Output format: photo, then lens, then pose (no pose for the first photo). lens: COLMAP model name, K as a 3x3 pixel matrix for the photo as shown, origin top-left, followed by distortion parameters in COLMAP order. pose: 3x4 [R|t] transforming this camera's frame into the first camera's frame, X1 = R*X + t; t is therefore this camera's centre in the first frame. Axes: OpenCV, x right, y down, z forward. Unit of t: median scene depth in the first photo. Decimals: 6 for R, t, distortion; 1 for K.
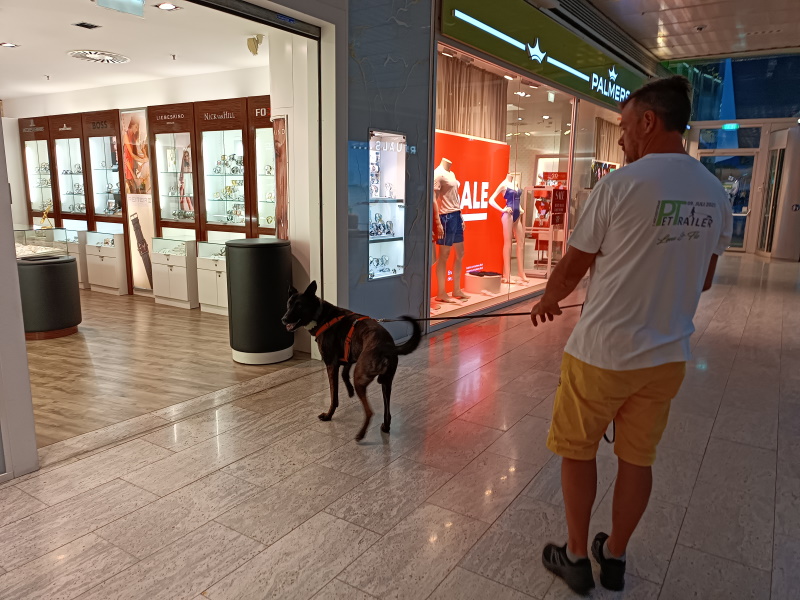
lens RADIAL K [[583.0, 0, 404.0], [0, 583.0, 299.1], [0, 0, 1]] dist [0.046224, -0.041781]
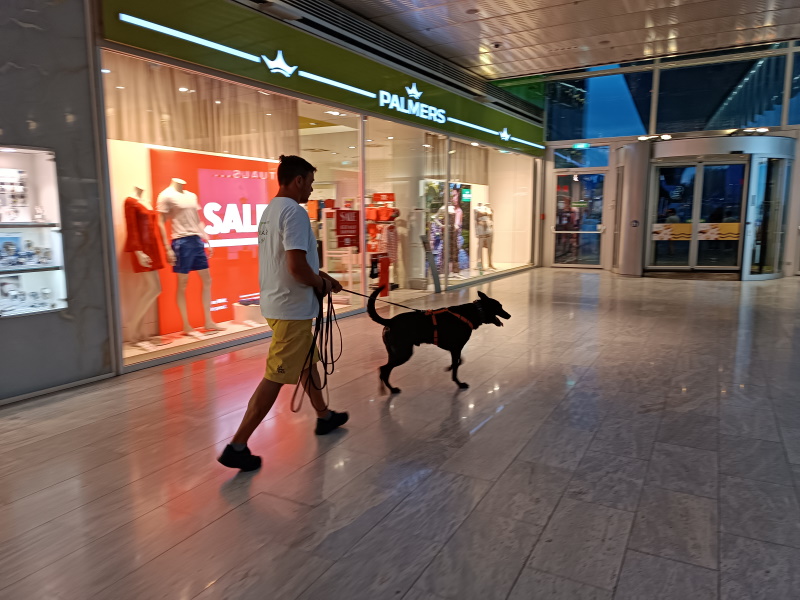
lens RADIAL K [[583.0, 0, 404.0], [0, 583.0, 299.1], [0, 0, 1]] dist [0.046224, -0.041781]
pose [[0.996756, -0.036748, 0.071610, 0.340577], [0.039832, 0.998318, -0.042124, 0.000095], [-0.069941, 0.044839, 0.996543, 0.068179]]
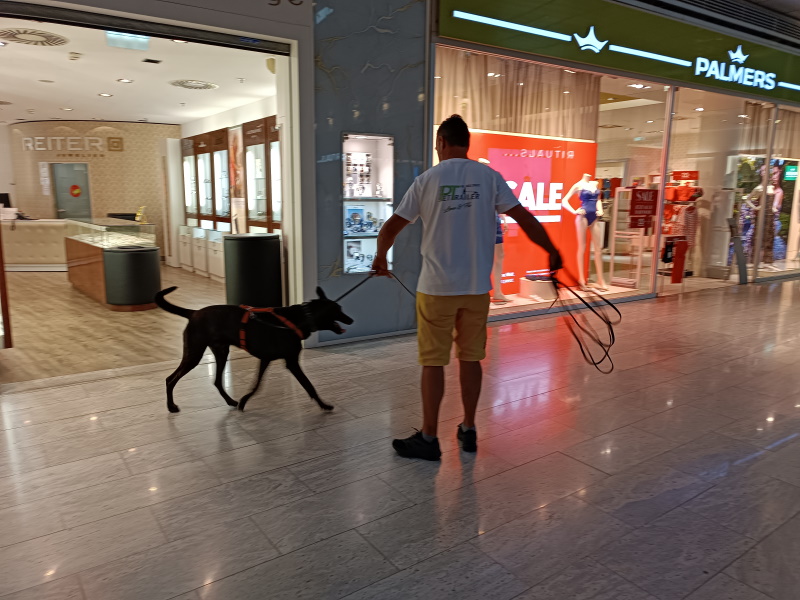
lens RADIAL K [[583.0, 0, 404.0], [0, 583.0, 299.1], [0, 0, 1]] dist [0.046224, -0.041781]
pose [[0.929225, 0.055043, -0.365393, 0.312505], [-0.060143, 0.998186, -0.002580, 0.007316], [0.364588, 0.024373, 0.930850, 0.033250]]
